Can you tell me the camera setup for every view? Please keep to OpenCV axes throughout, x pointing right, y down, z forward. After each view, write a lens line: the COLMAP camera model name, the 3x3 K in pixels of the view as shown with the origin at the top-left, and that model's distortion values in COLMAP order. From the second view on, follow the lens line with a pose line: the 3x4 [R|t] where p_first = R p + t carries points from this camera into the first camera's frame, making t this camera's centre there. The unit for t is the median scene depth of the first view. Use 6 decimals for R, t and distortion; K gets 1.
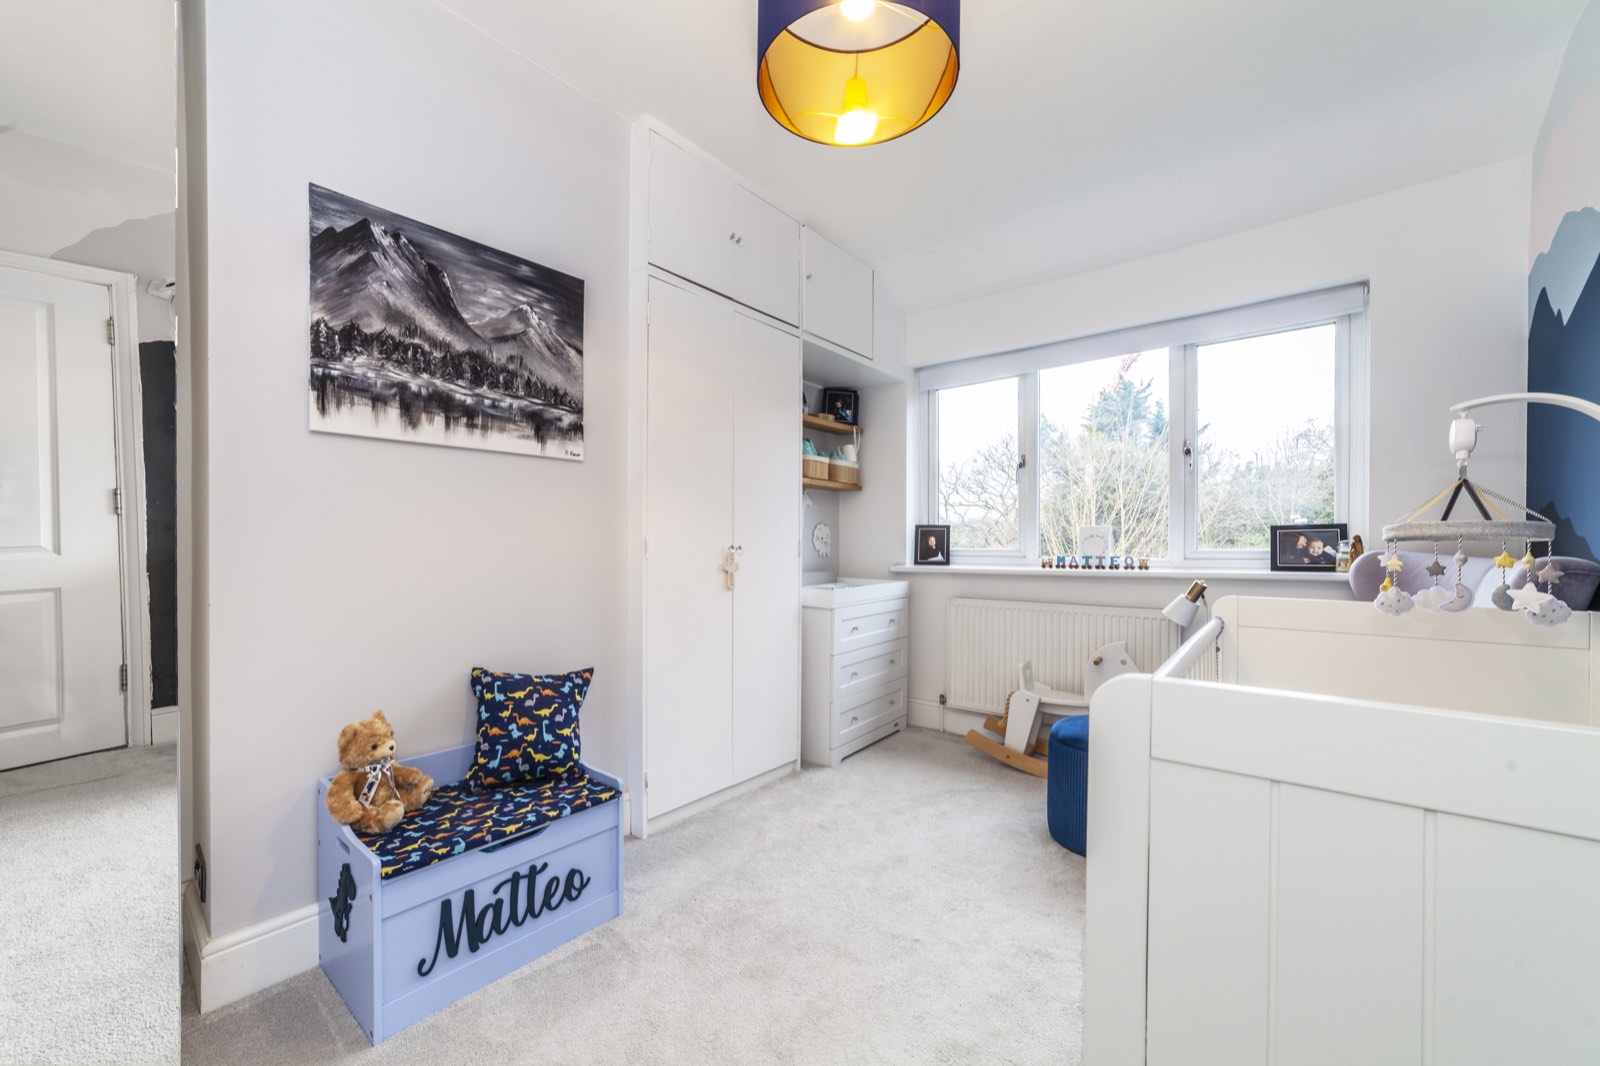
lens RADIAL K [[616.9, 0, 793.8], [0, 616.9, 548.8], [0, 0, 1]] dist [-0.024299, 0.007798]
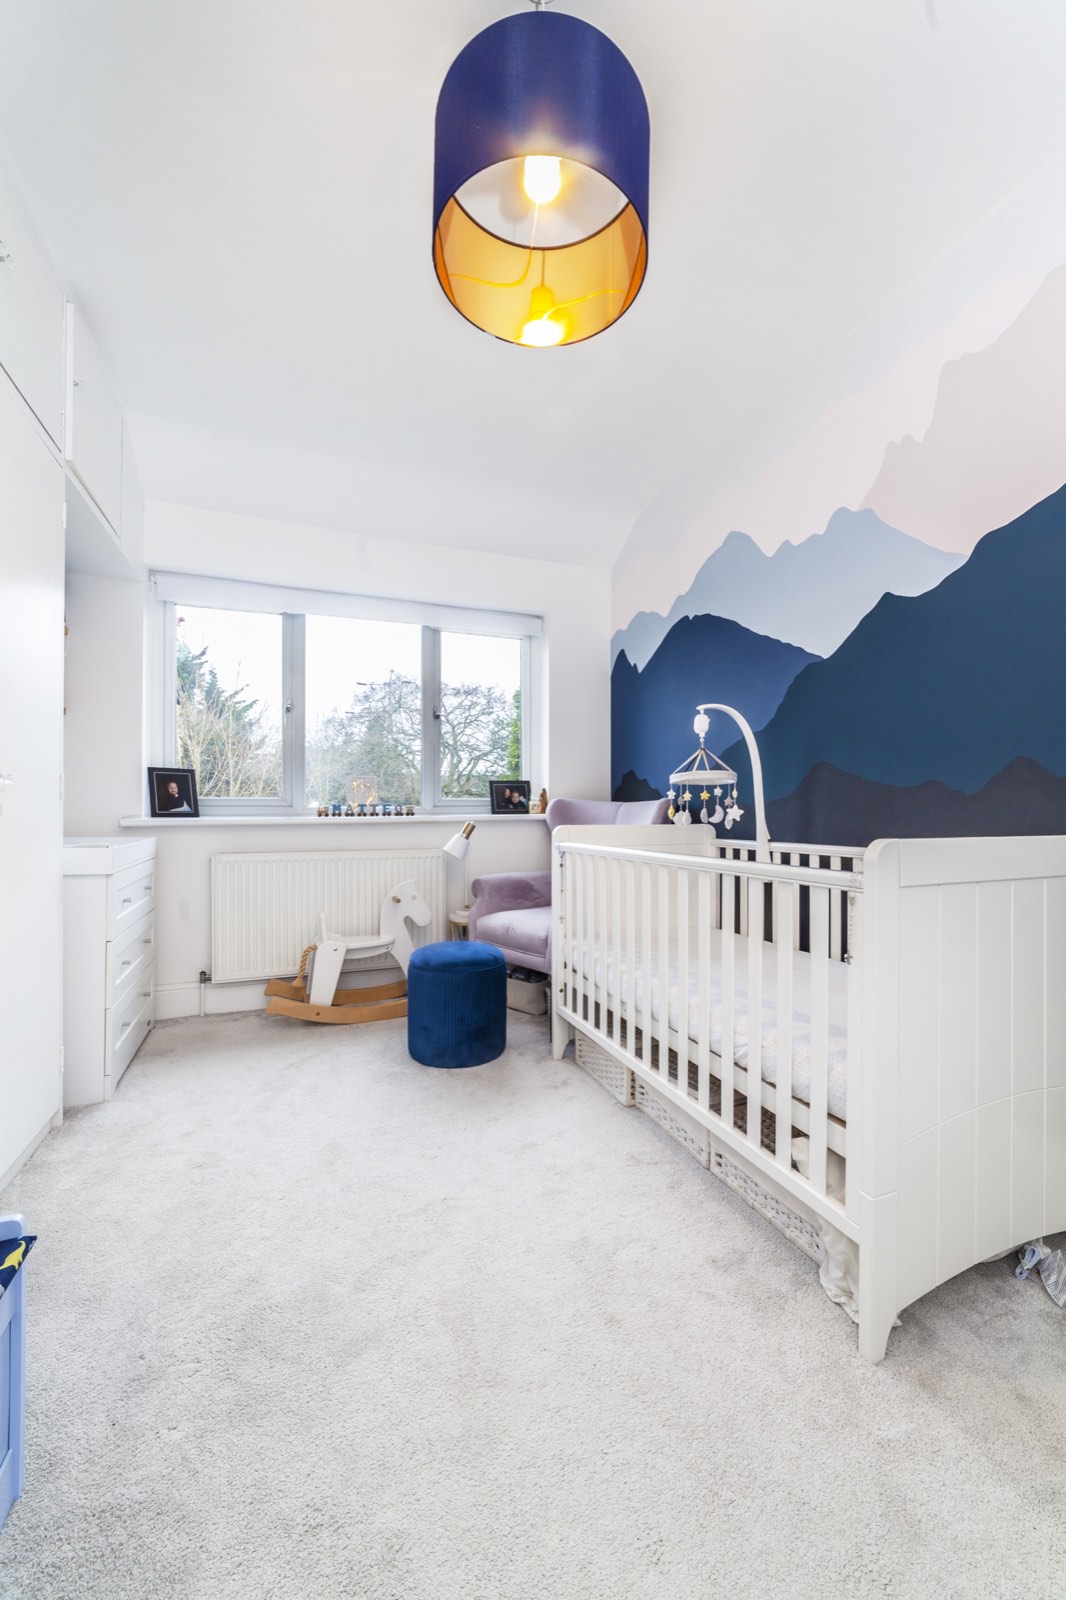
lens RADIAL K [[611.8, 0, 542.3], [0, 611.8, 812.2], [0, 0, 1]] dist [-0.023621, 0.007073]
pose [[0.490304, -0.002970, 0.871547, -0.285356], [0.007863, 0.999969, -0.001016, 0.029473], [-0.871516, 0.007352, 0.490312, 0.222865]]
